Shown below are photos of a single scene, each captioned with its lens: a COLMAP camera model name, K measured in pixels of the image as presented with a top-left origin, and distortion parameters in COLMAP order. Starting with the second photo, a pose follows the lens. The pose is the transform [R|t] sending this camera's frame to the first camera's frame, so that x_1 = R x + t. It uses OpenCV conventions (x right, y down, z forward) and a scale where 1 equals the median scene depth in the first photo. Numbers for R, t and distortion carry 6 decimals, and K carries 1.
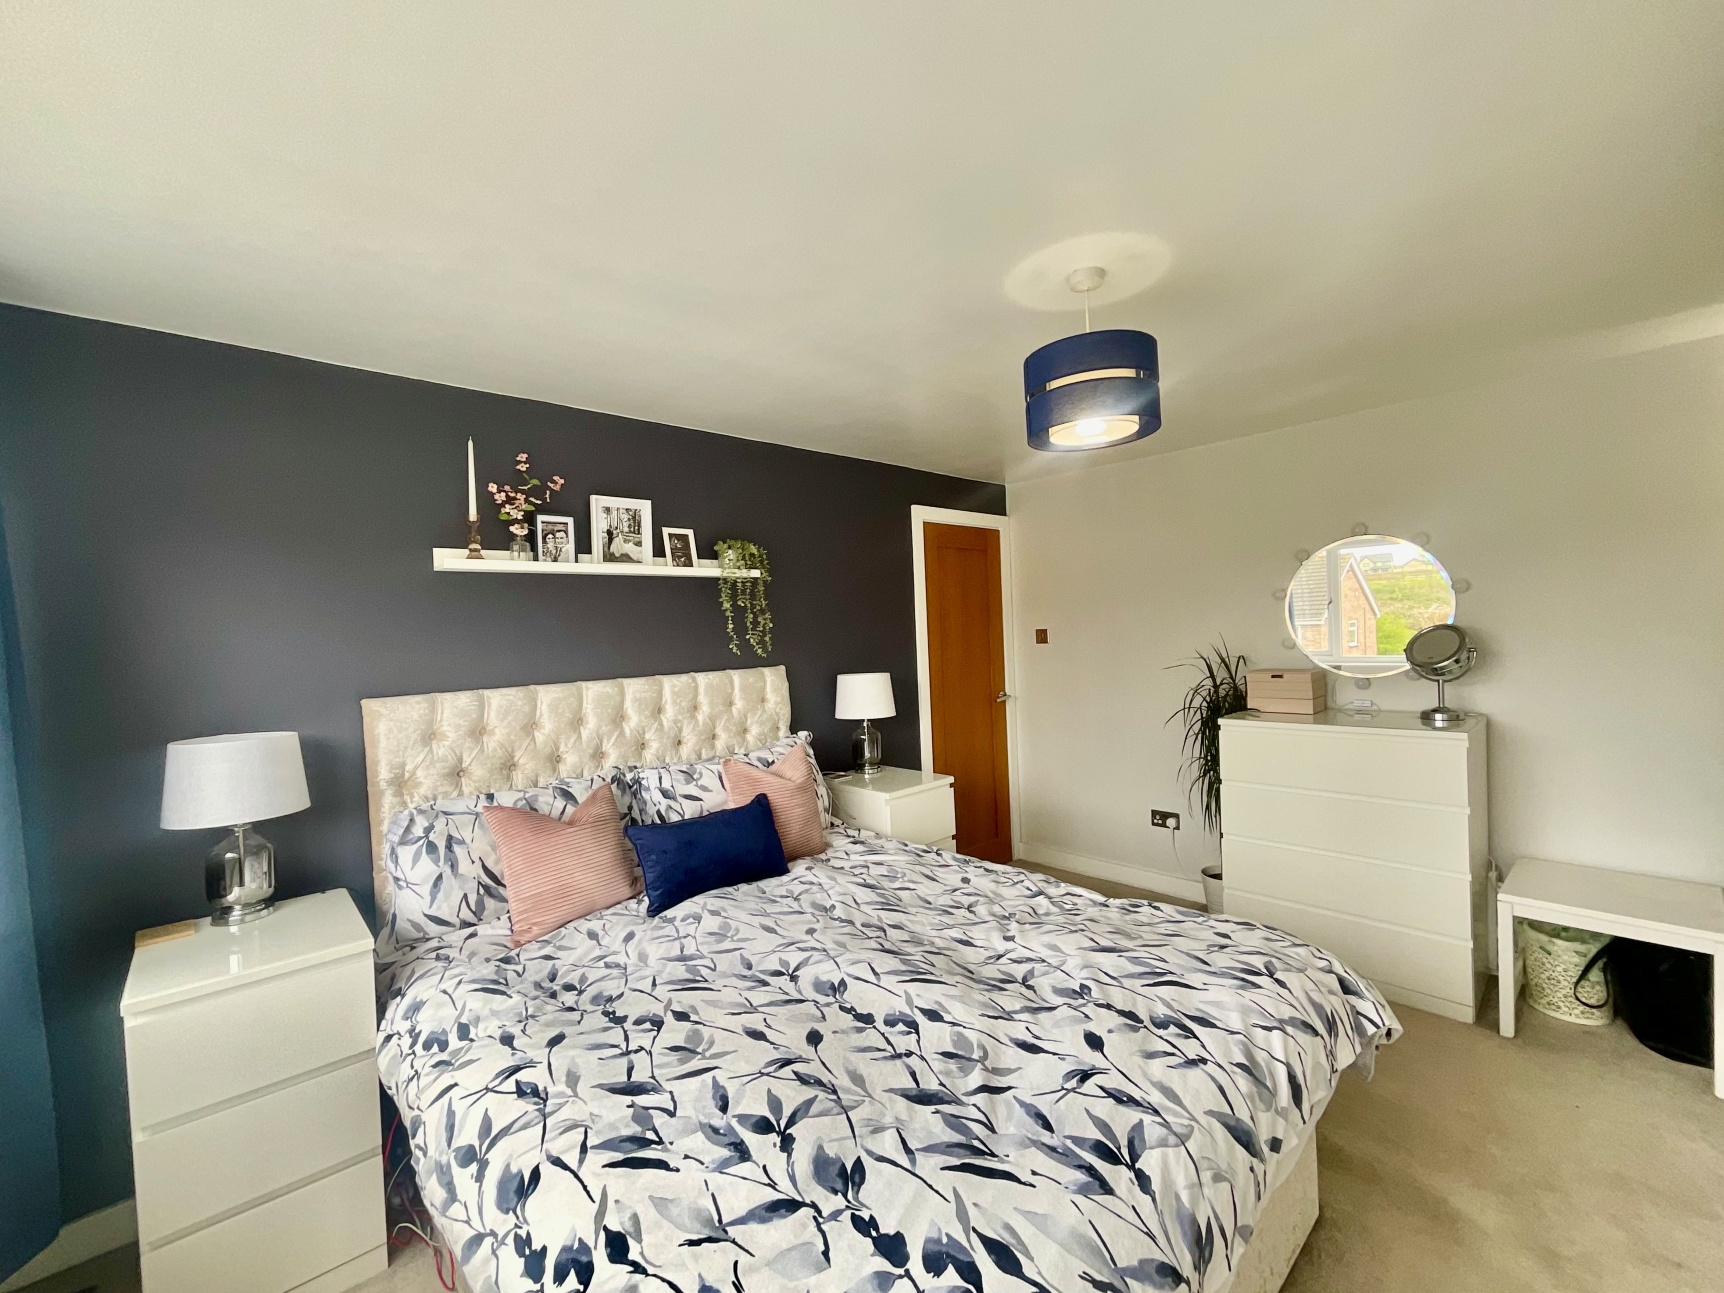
lens RADIAL K [[701.4, 0, 854.2], [0, 701.4, 668.7], [0, 0, 1]] dist [-0.013453, 0.000068]
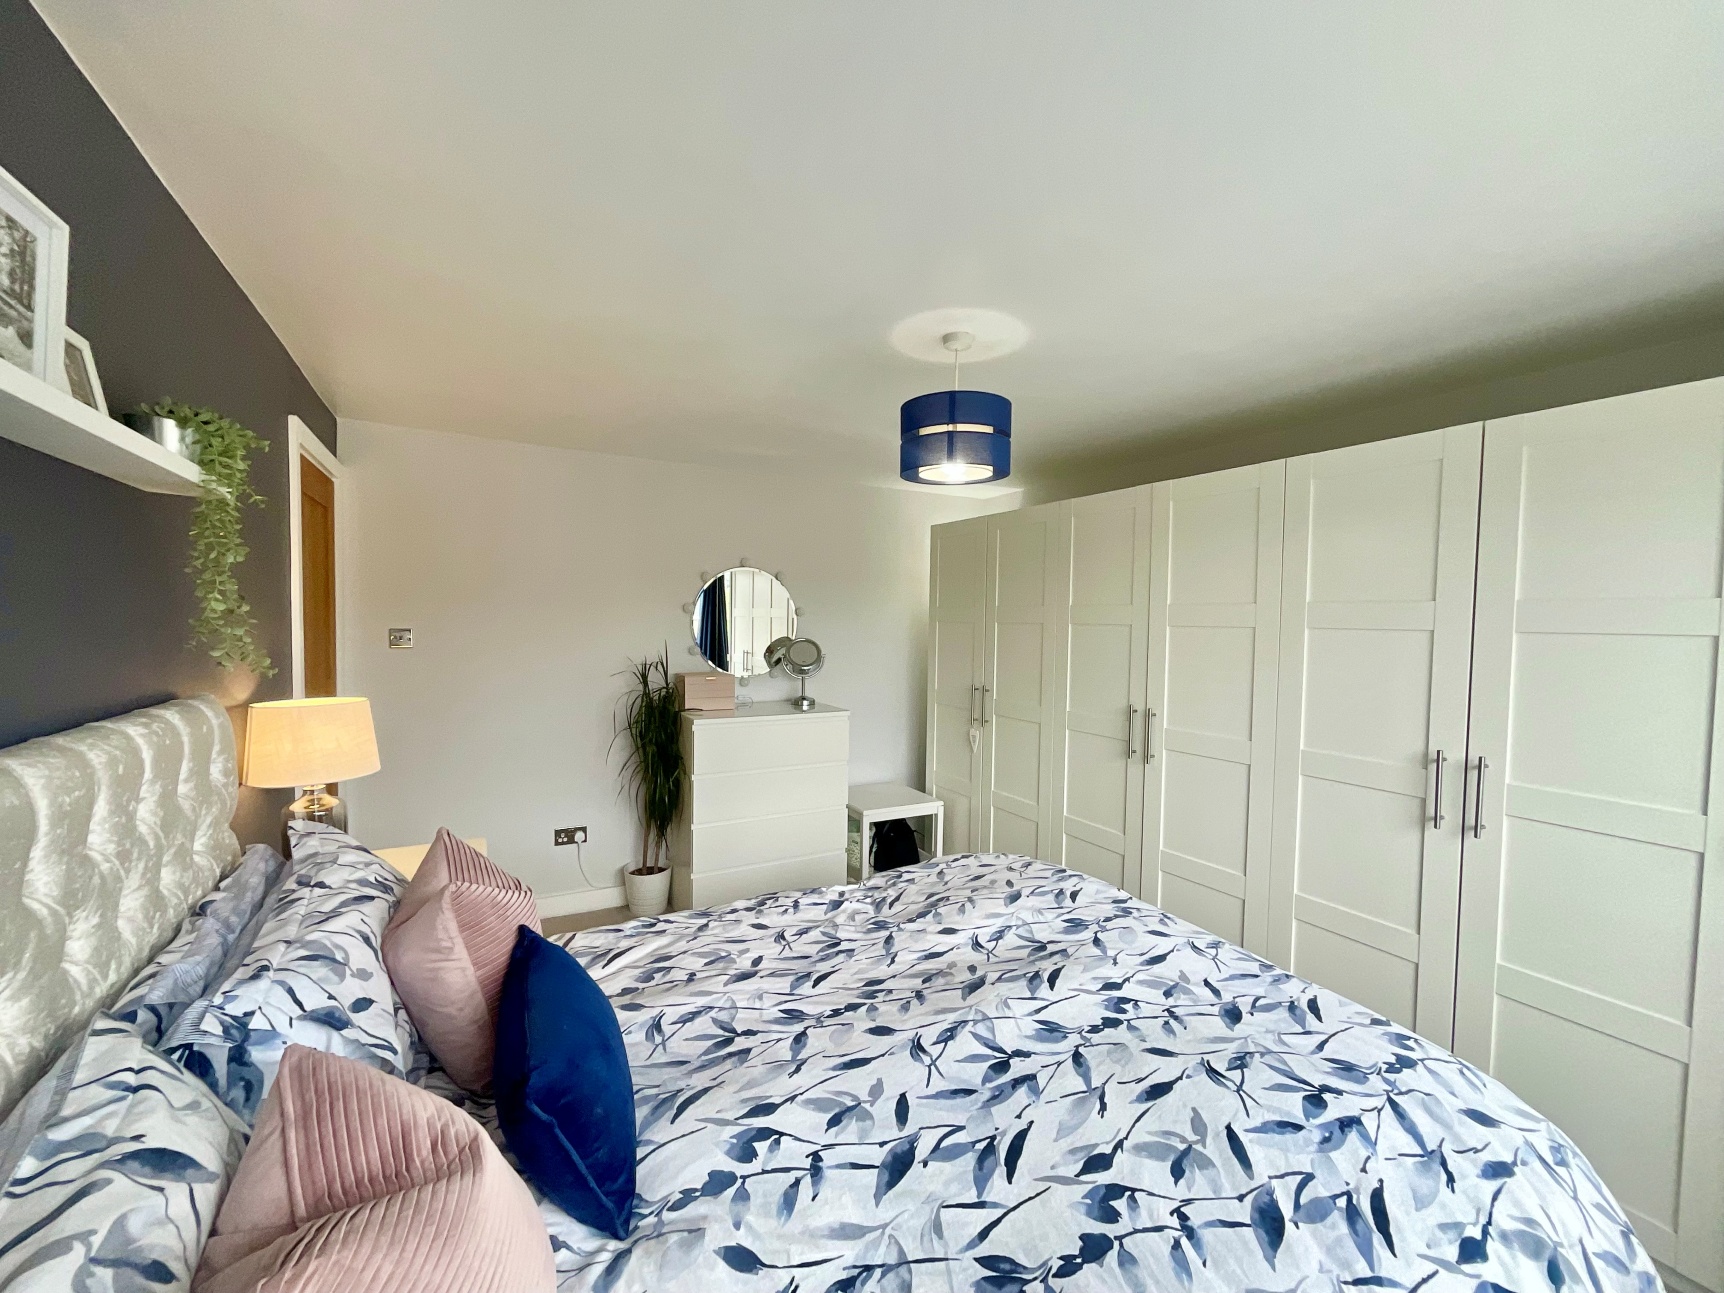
lens RADIAL K [[705.0, 0, 862.0], [0, 705.0, 646.5], [0, 0, 1]] dist [0.017493, 0.000284]
pose [[0.234198, 0.012811, 0.972104, -0.711359], [0.020772, 0.999619, -0.018178, -0.023656], [-0.971967, 0.024450, 0.233843, 0.721884]]
